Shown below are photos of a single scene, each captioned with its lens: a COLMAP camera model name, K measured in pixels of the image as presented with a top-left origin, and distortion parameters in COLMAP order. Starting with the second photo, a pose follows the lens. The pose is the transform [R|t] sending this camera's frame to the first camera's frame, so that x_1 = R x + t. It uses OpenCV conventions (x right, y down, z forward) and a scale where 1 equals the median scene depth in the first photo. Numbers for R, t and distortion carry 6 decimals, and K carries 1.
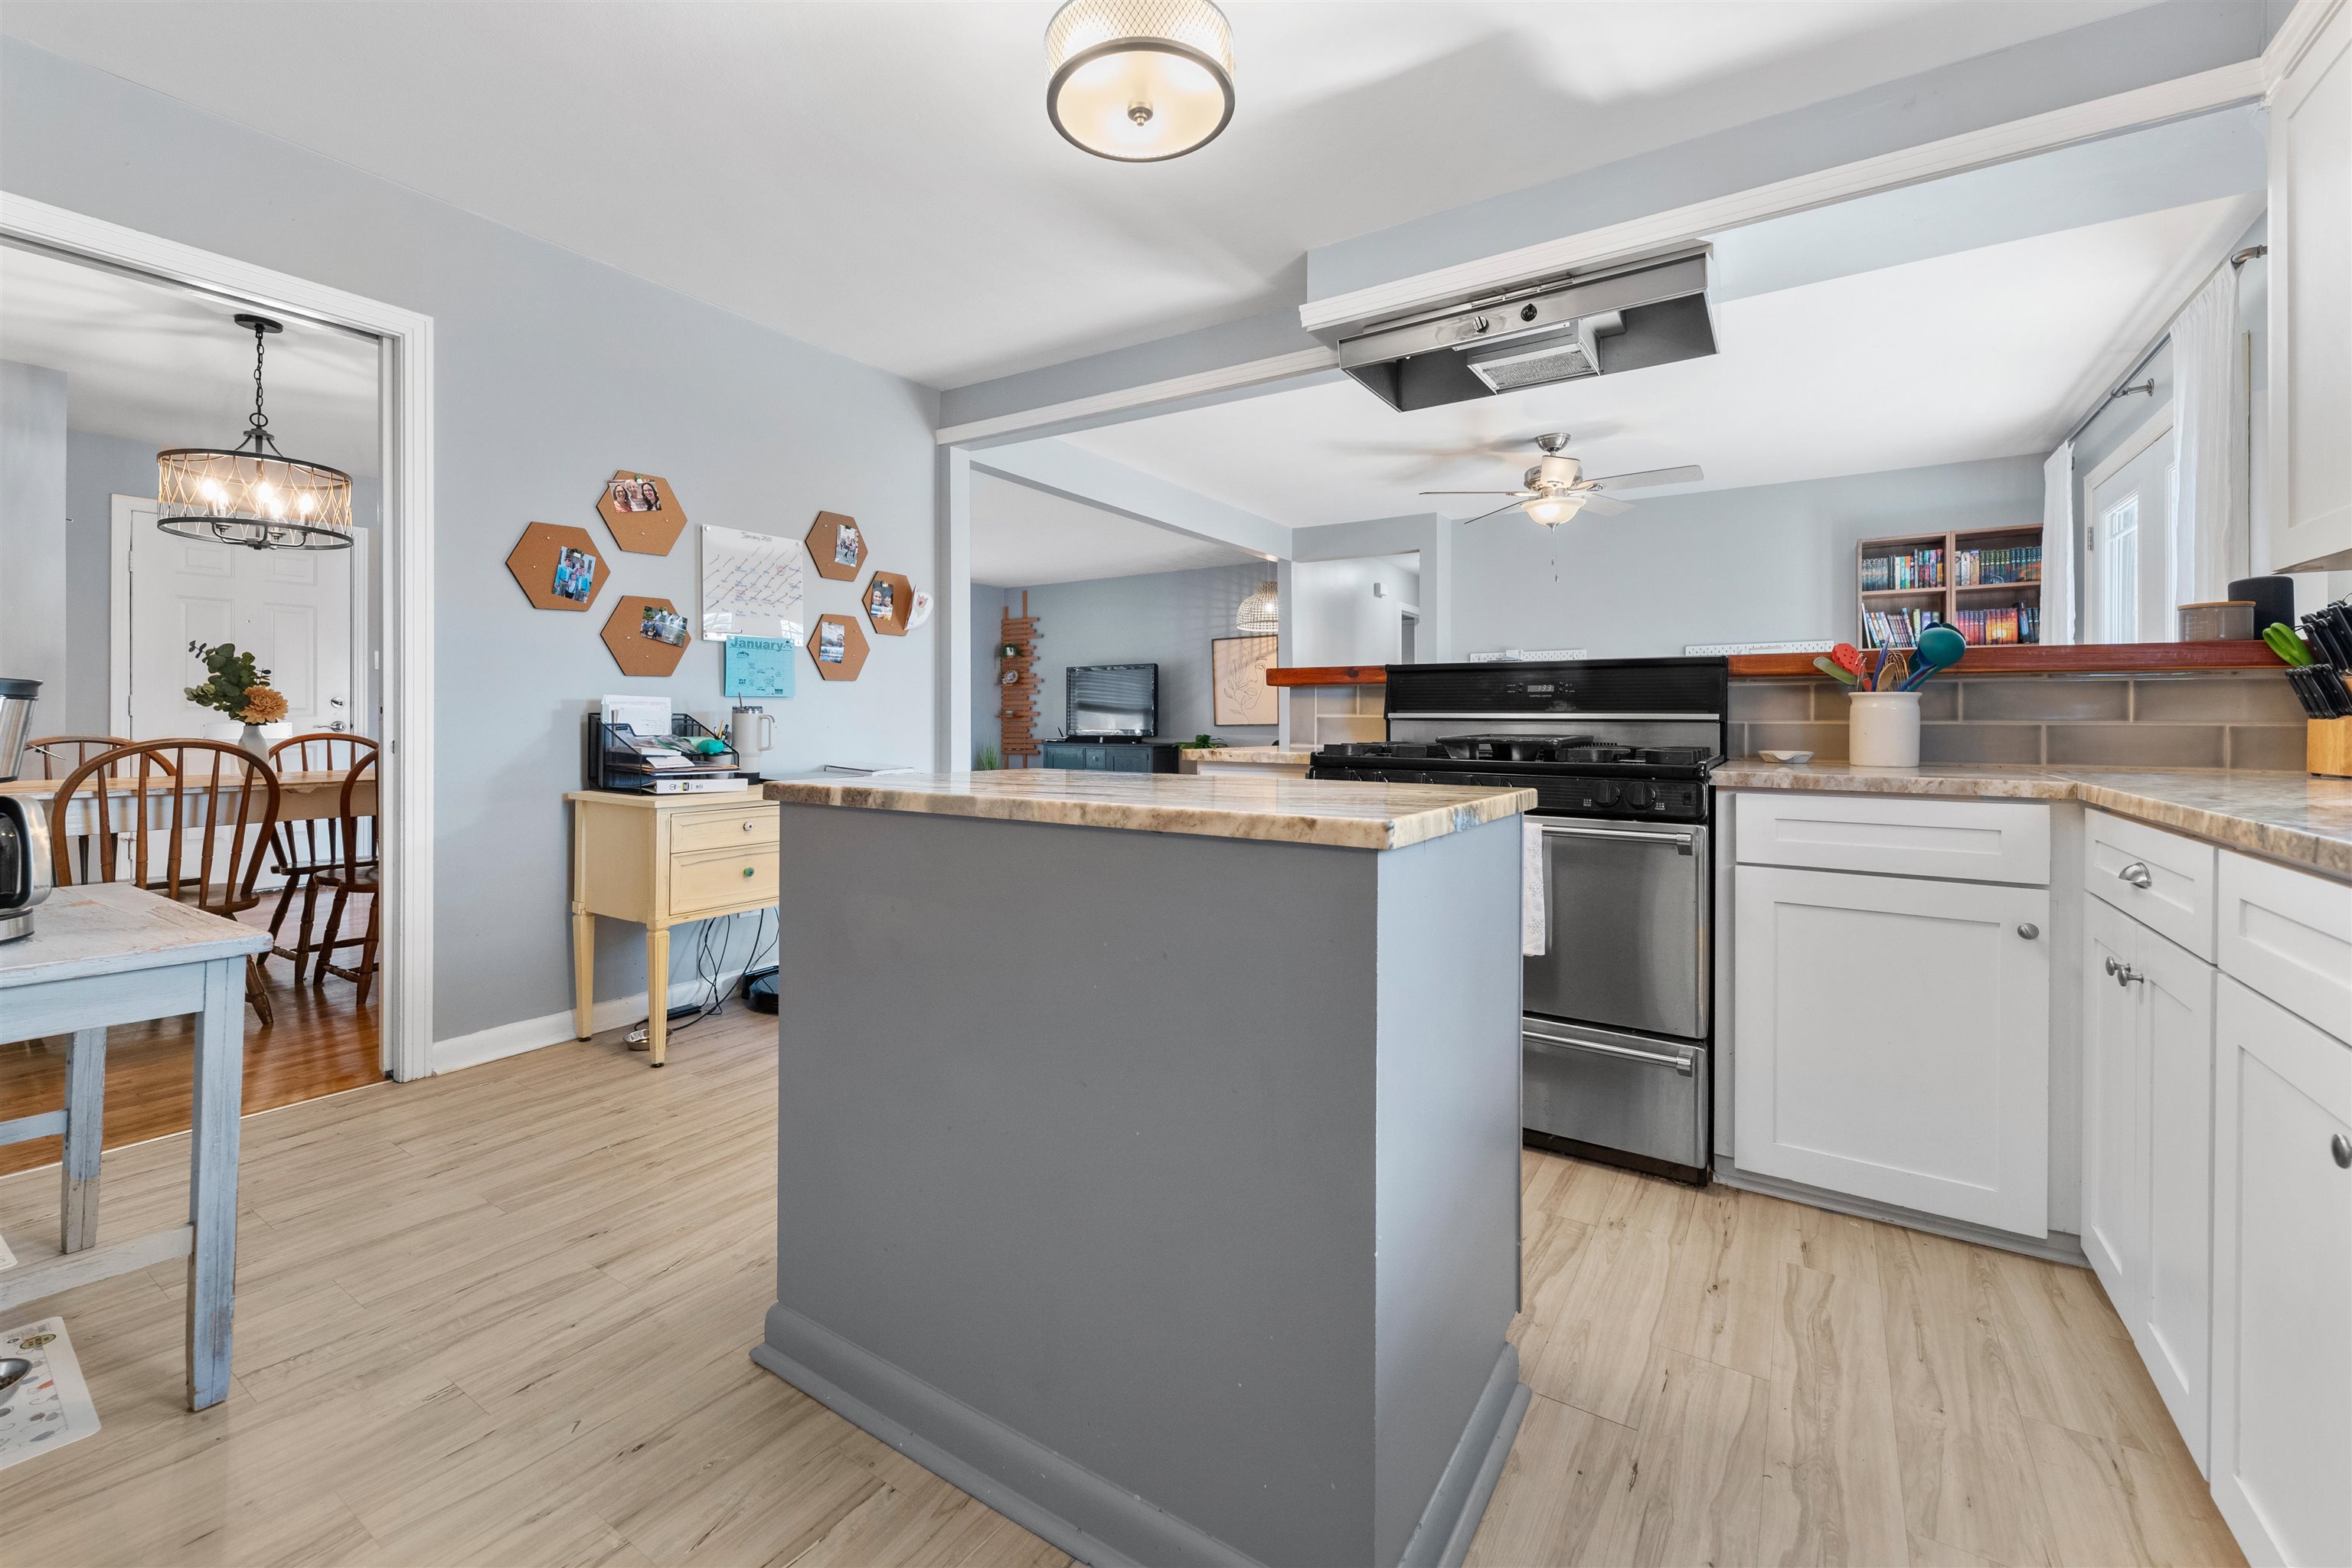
lens RADIAL K [[991.9, 0, 1169.7], [0, 991.9, 724.7], [0, 0, 1]] dist [0.001059, 0.000187]
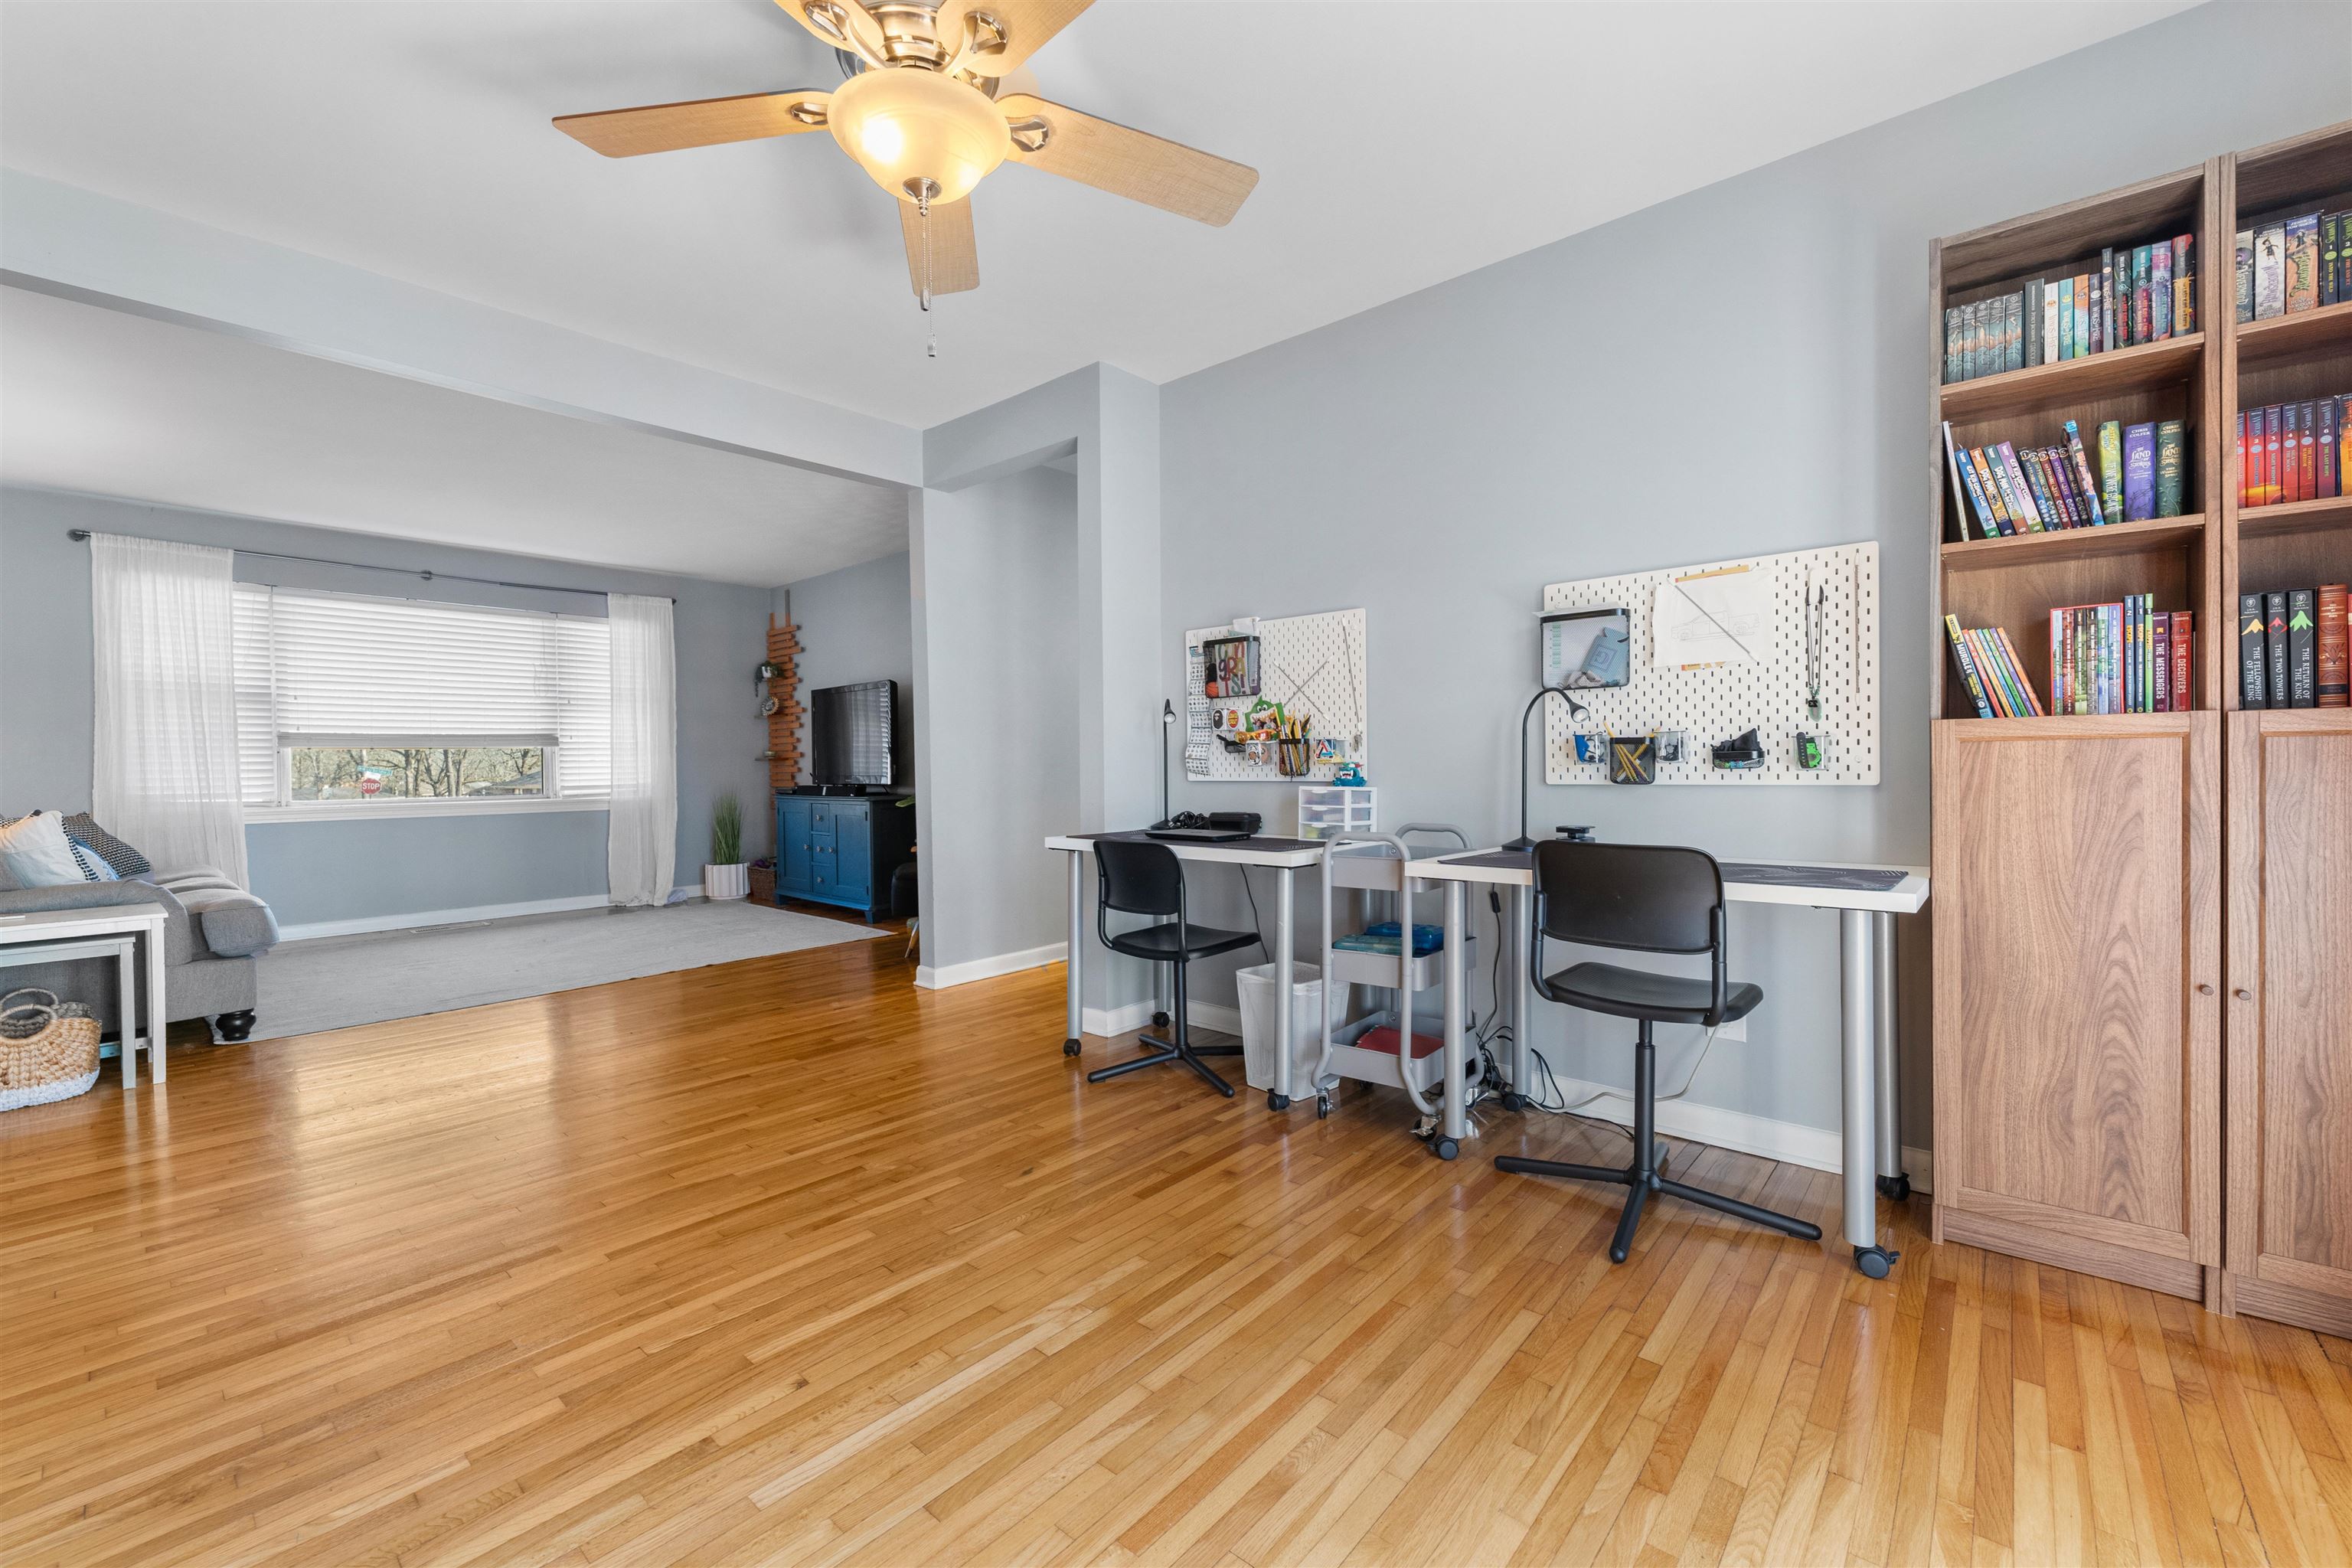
lens RADIAL K [[954.6, 0, 1184.0], [0, 954.6, 779.8], [0, 0, 1]] dist [-0.002804, -0.000301]
pose [[0.990582, -0.011576, -0.136429, 0.758650], [0.014003, 0.999760, 0.016845, 0.000537], [0.136201, -0.018596, 0.990507, 0.994122]]
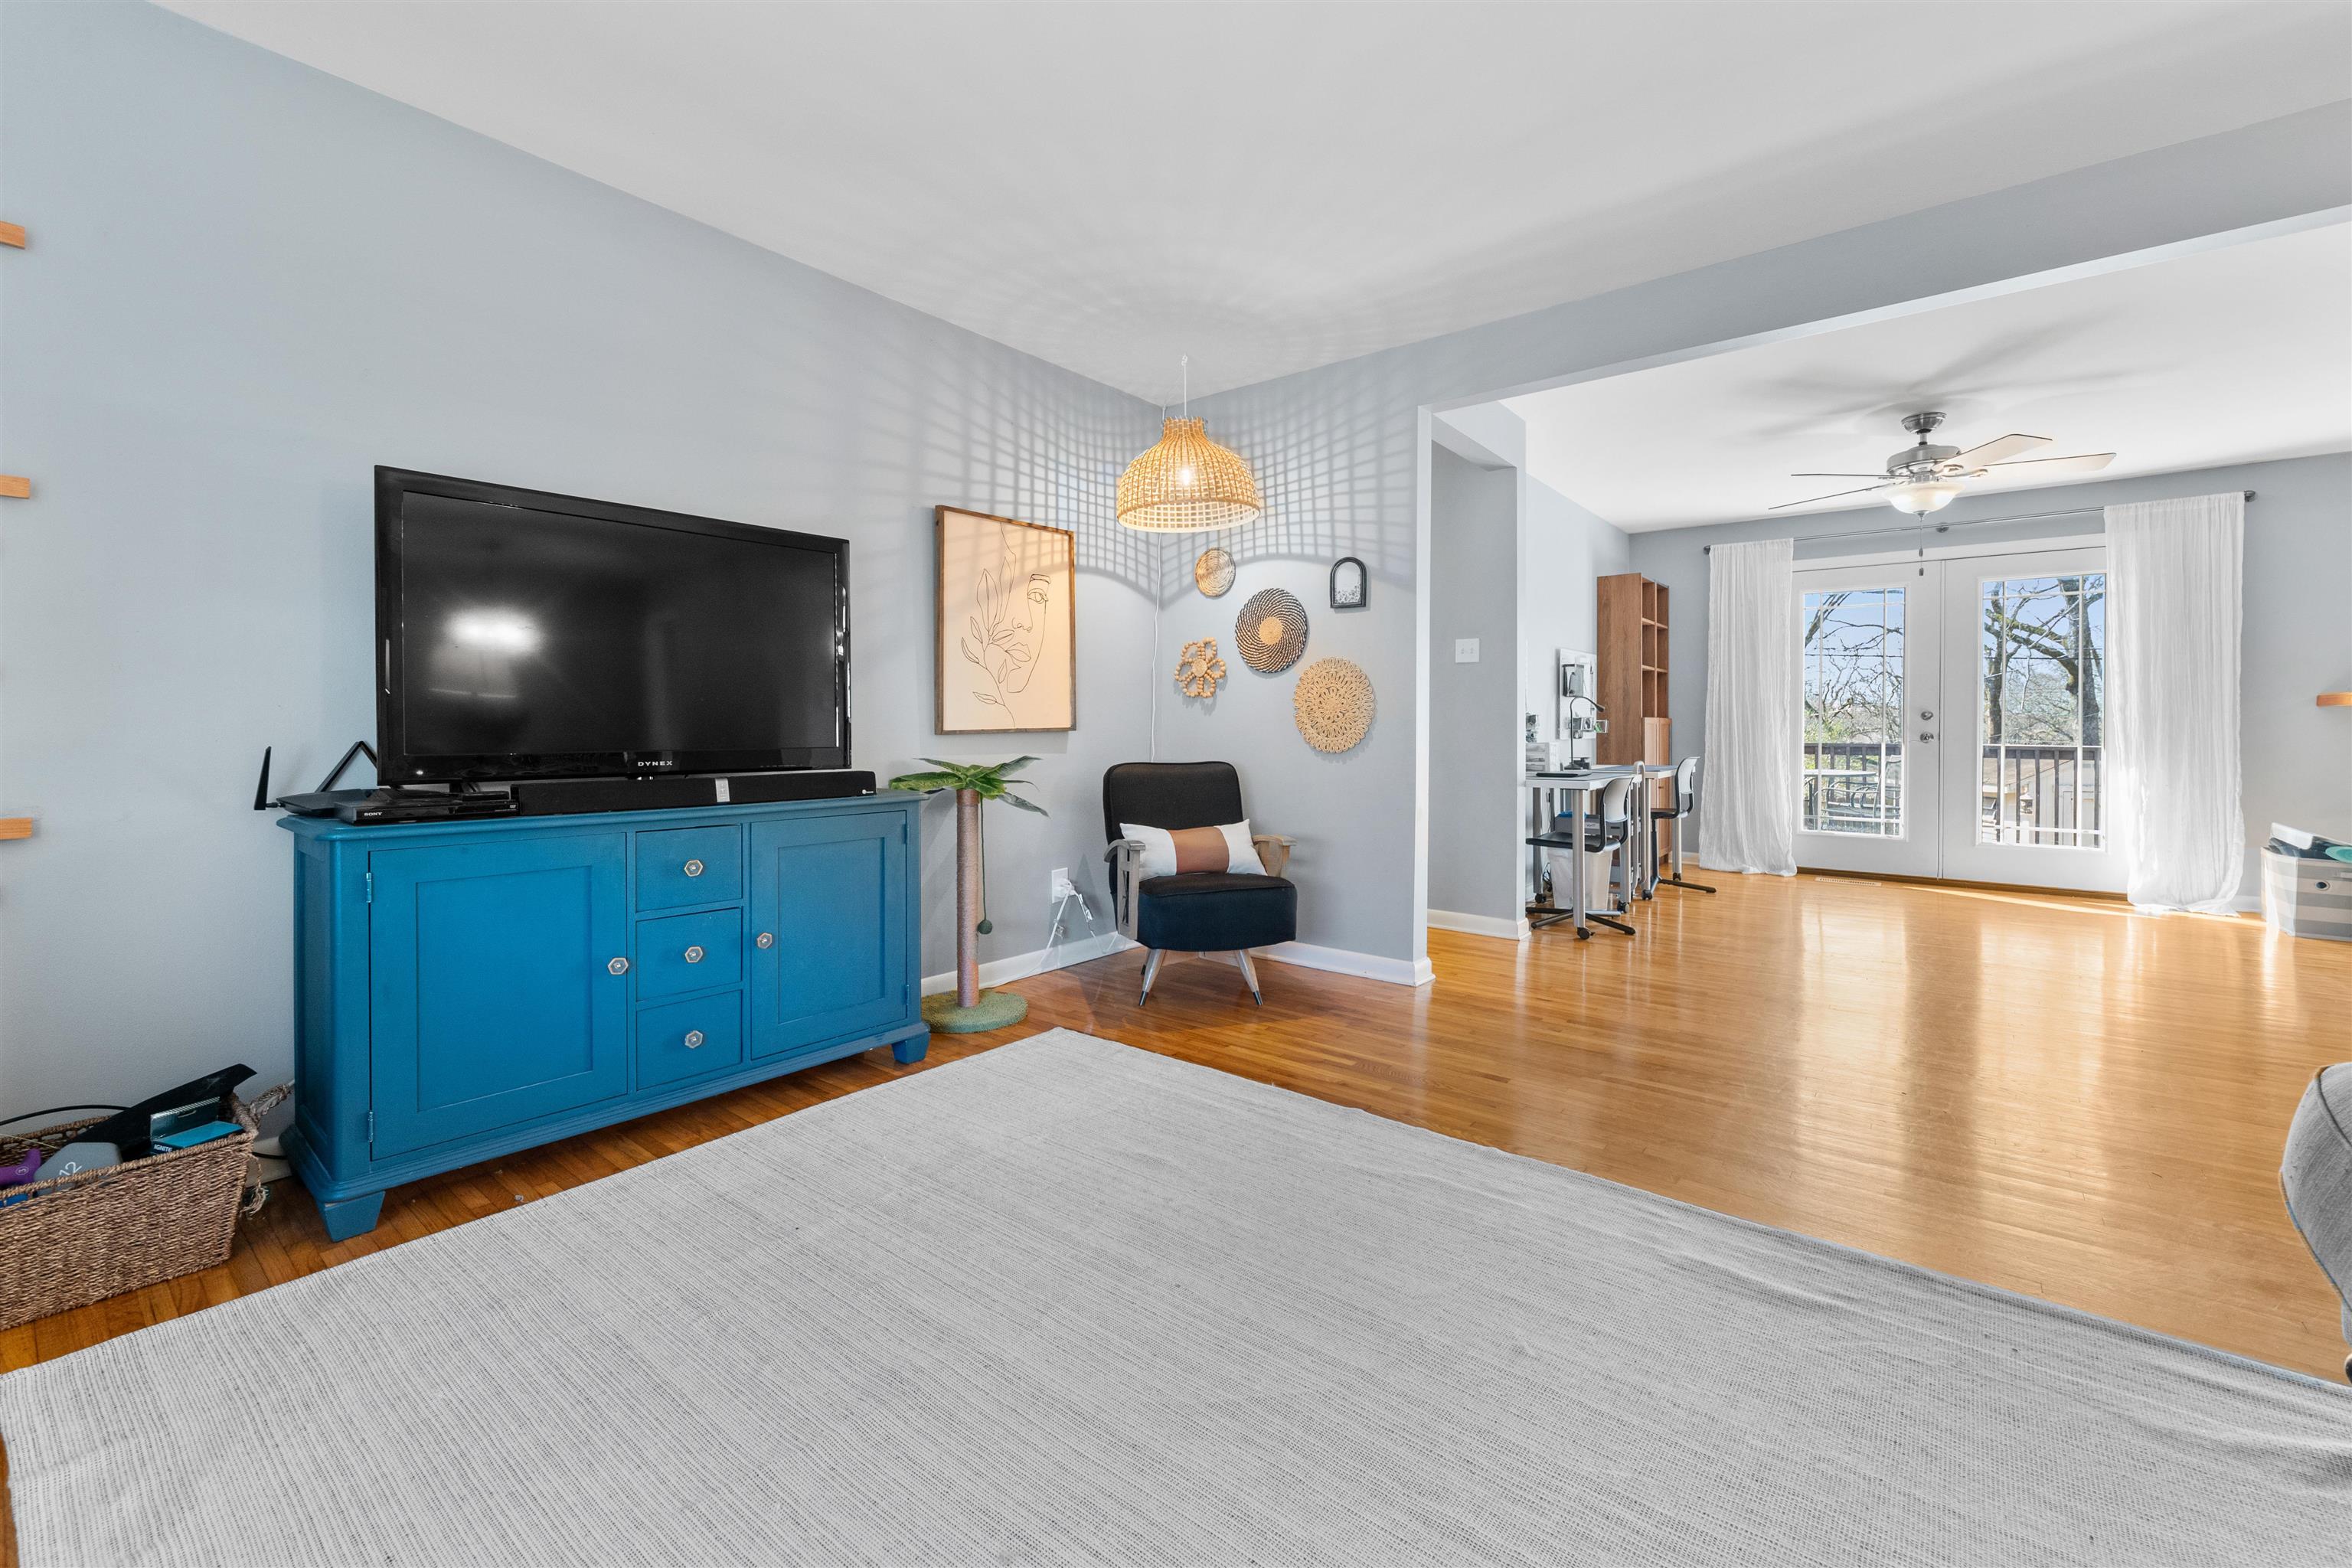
lens RADIAL K [[967.4, 0, 1166.0], [0, 967.4, 731.6], [0, 0, 1]] dist [0.000718, 0.000006]
pose [[0.102799, -0.006838, 0.994679, -0.850157], [-0.000417, 0.999976, 0.006918, -0.005201], [-0.994702, -0.001126, 0.102793, 2.341145]]
